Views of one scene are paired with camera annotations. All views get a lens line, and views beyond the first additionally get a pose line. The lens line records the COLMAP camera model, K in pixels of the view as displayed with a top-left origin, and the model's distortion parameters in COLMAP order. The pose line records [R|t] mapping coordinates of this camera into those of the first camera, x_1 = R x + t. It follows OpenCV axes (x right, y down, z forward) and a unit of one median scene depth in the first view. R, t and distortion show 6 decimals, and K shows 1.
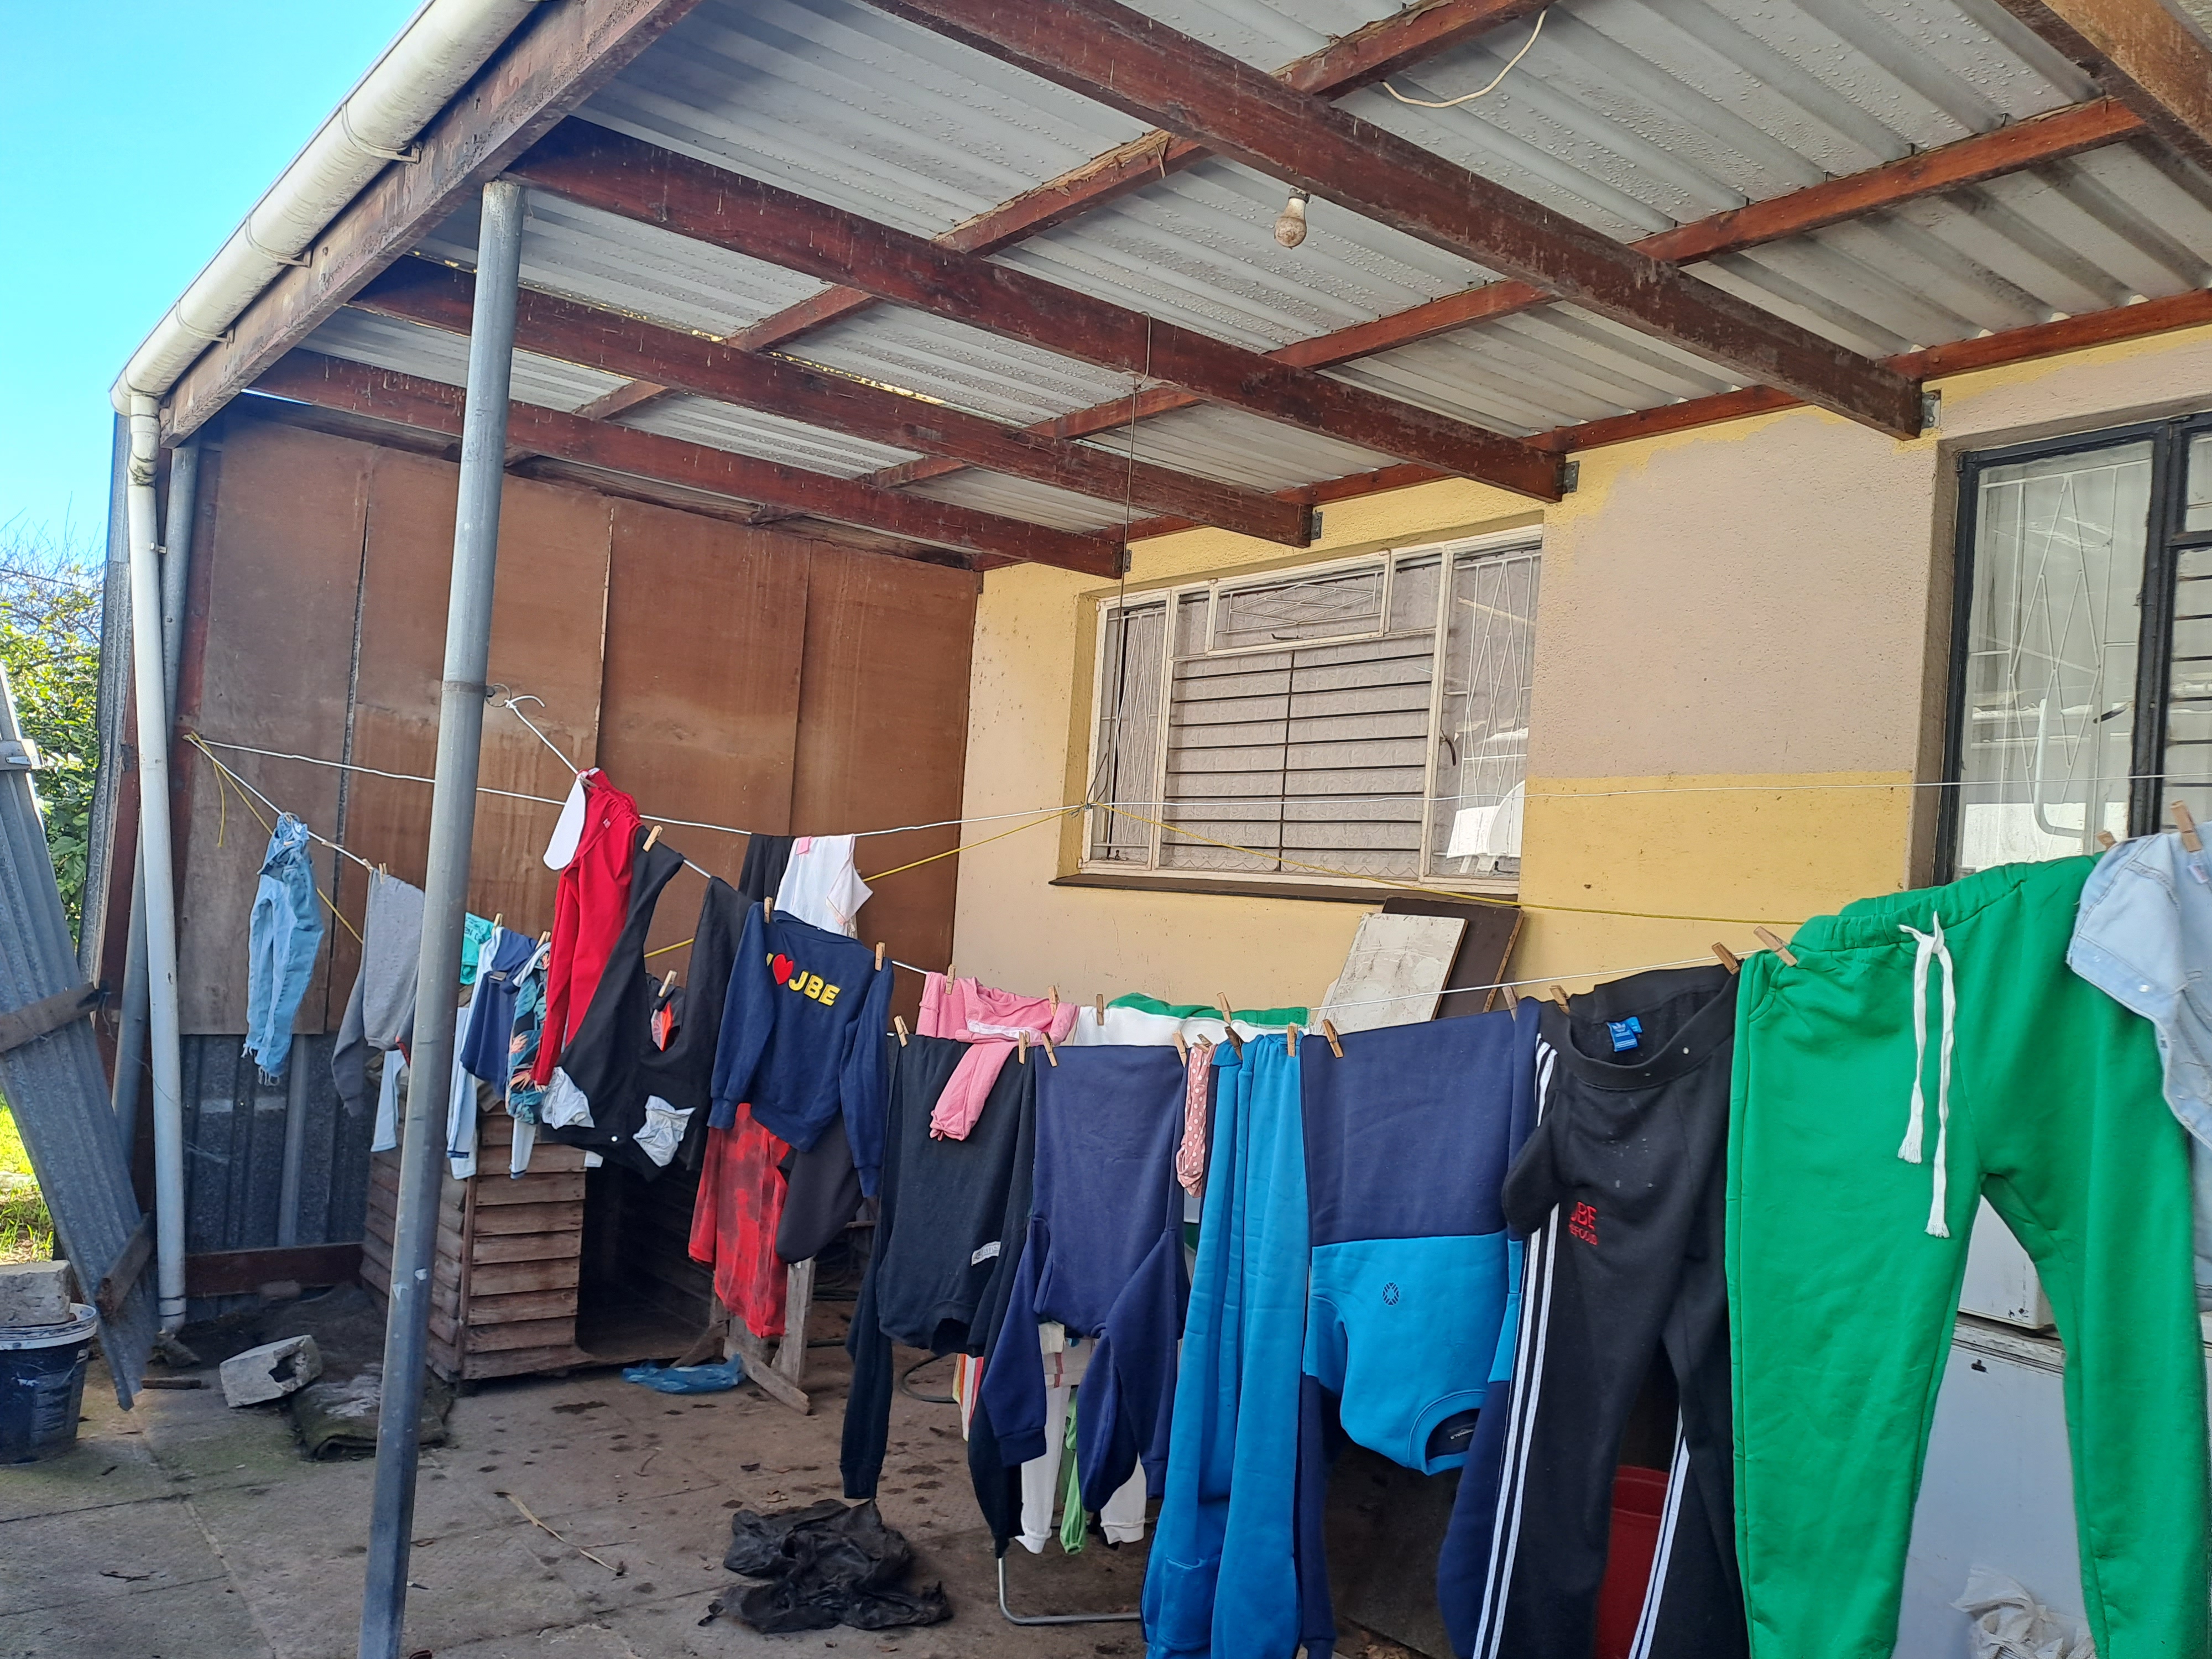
lens RADIAL K [[1668.7, 0, 1109.5], [0, 1668.7, 834.9], [0, 0, 1]] dist [0.002883, -0.000209]
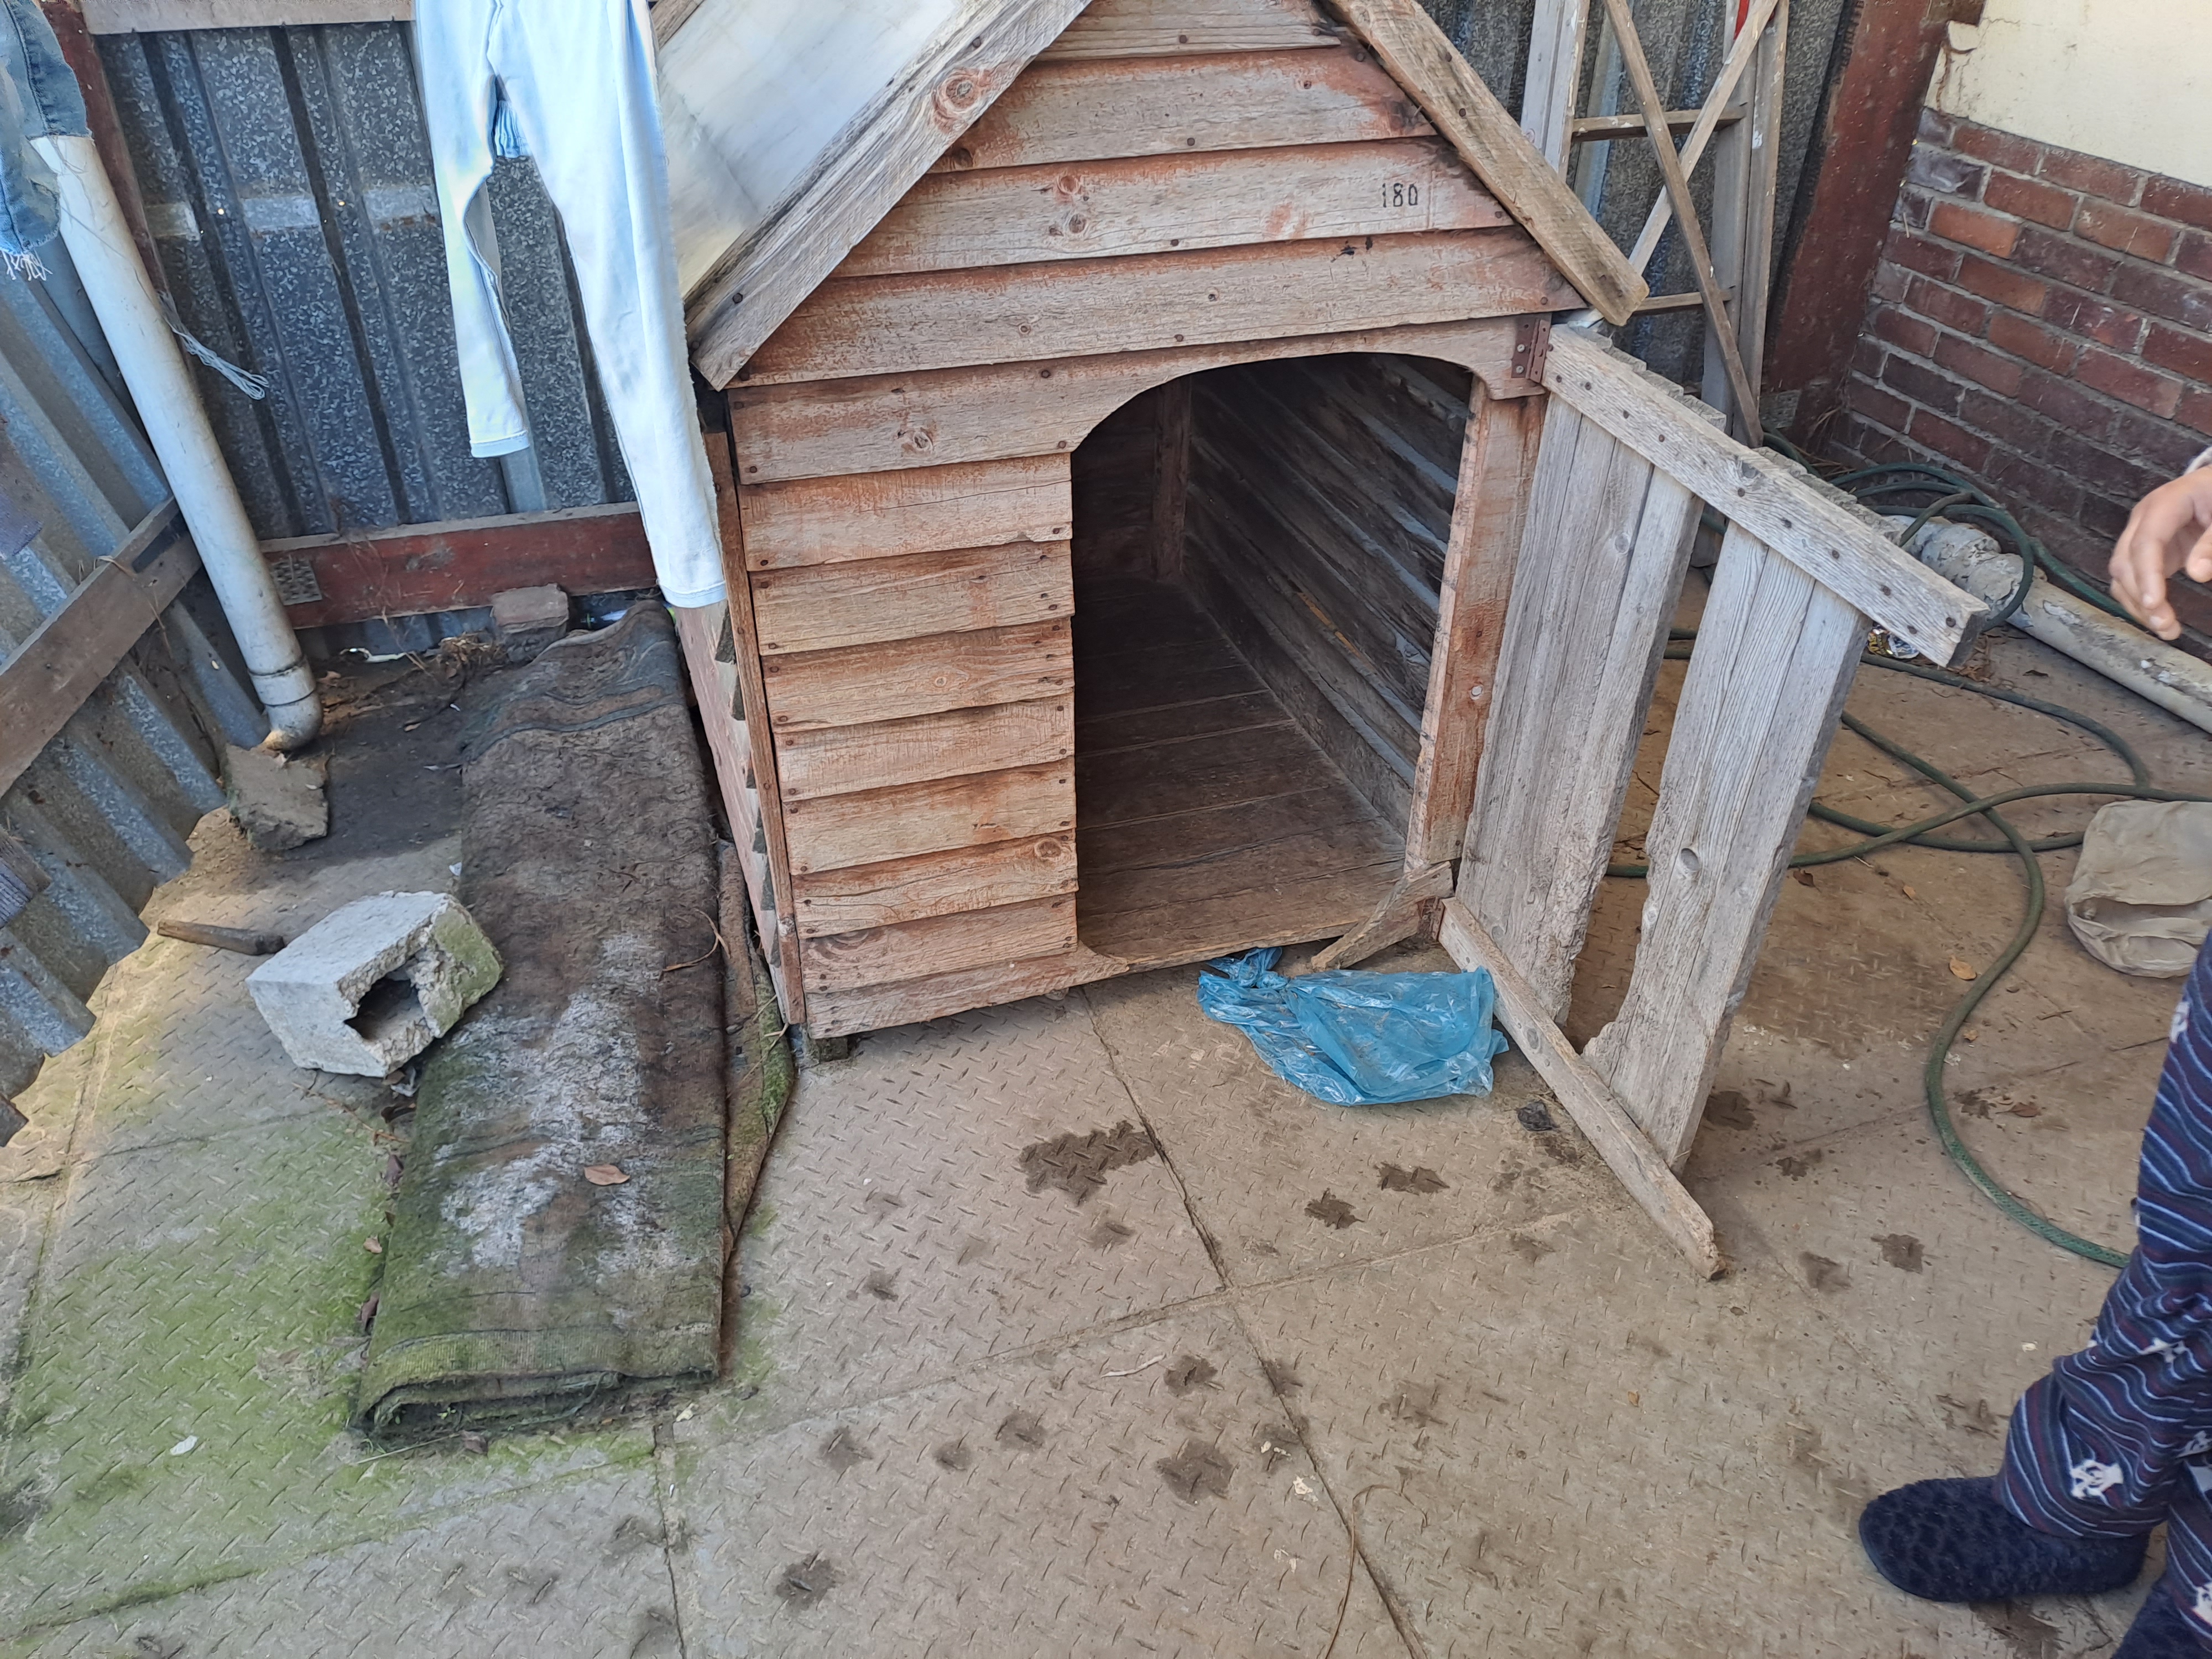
lens RADIAL K [[1598.7, 0, 1113.4], [0, 1598.7, 839.7], [0, 0, 1]] dist [0.071521, -0.065444]
pose [[0.944256, 0.145229, -0.295446, -0.210493], [0.061355, 0.804082, 0.591344, 0.065561], [0.323443, -0.576508, 0.750349, 0.753728]]
